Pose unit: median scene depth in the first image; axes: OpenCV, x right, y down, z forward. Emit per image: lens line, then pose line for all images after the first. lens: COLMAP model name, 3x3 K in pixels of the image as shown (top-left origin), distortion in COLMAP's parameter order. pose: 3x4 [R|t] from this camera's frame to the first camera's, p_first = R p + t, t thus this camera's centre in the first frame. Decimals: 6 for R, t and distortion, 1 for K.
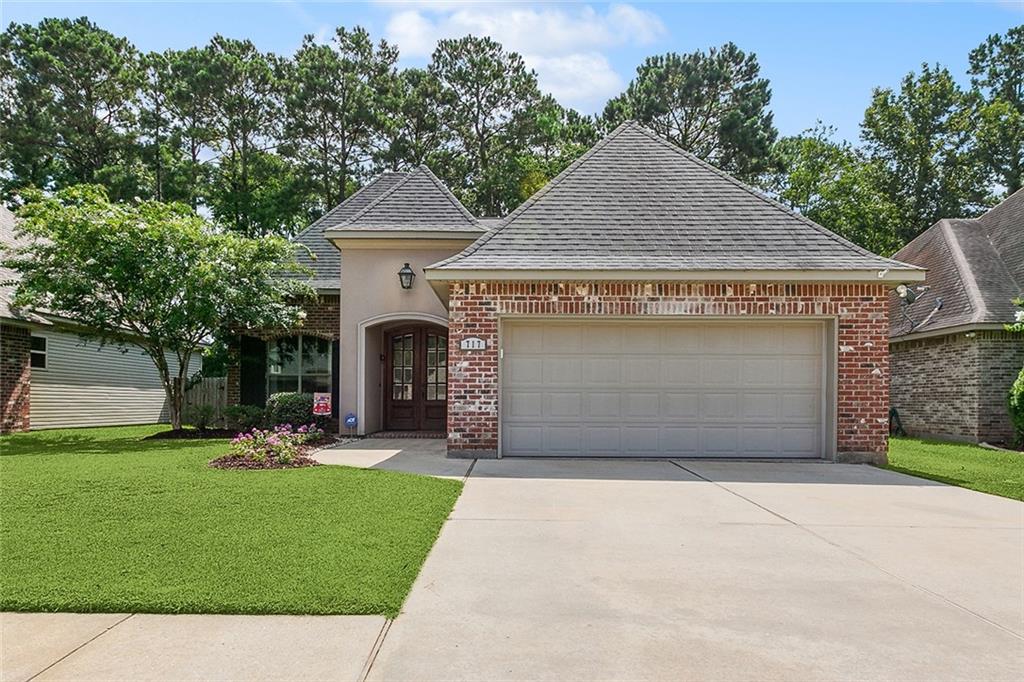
lens RADIAL K [[564.4, 0, 452.3], [0, 564.4, 395.8], [0, 0, 1]] dist [-0.000056, 0.002022]
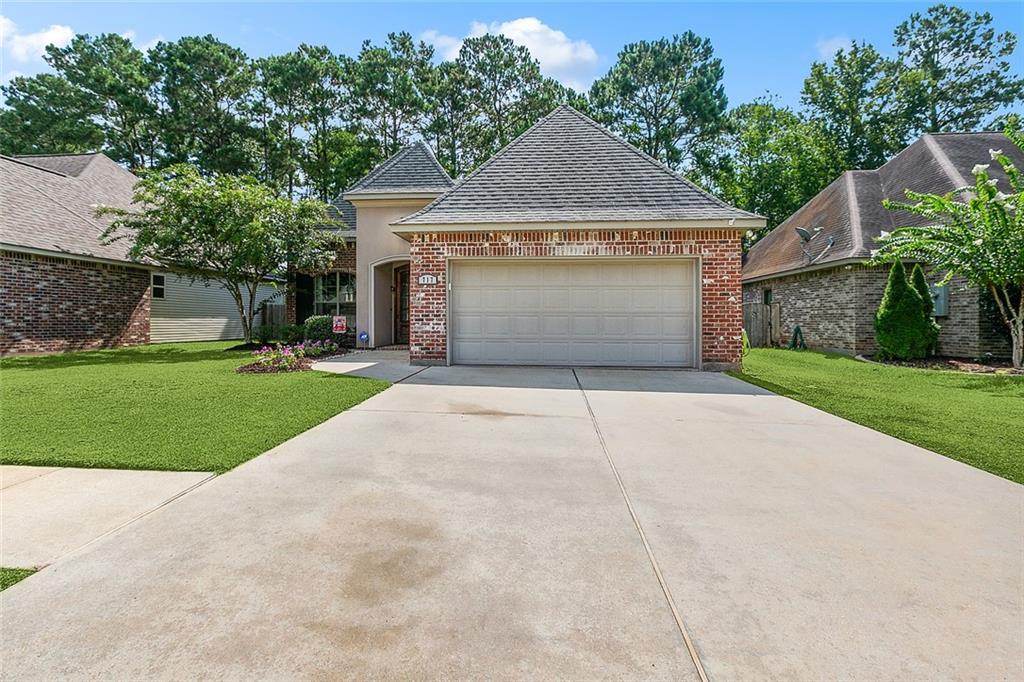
lens RADIAL K [[458.7, 0, 513.7], [0, 458.7, 315.9], [0, 0, 1]] dist [0.001232, -0.000031]
pose [[0.996606, -0.002965, -0.082265, 0.236416], [0.003295, 0.999987, 0.003883, -0.007342], [0.082252, -0.004141, 0.996603, -0.042829]]
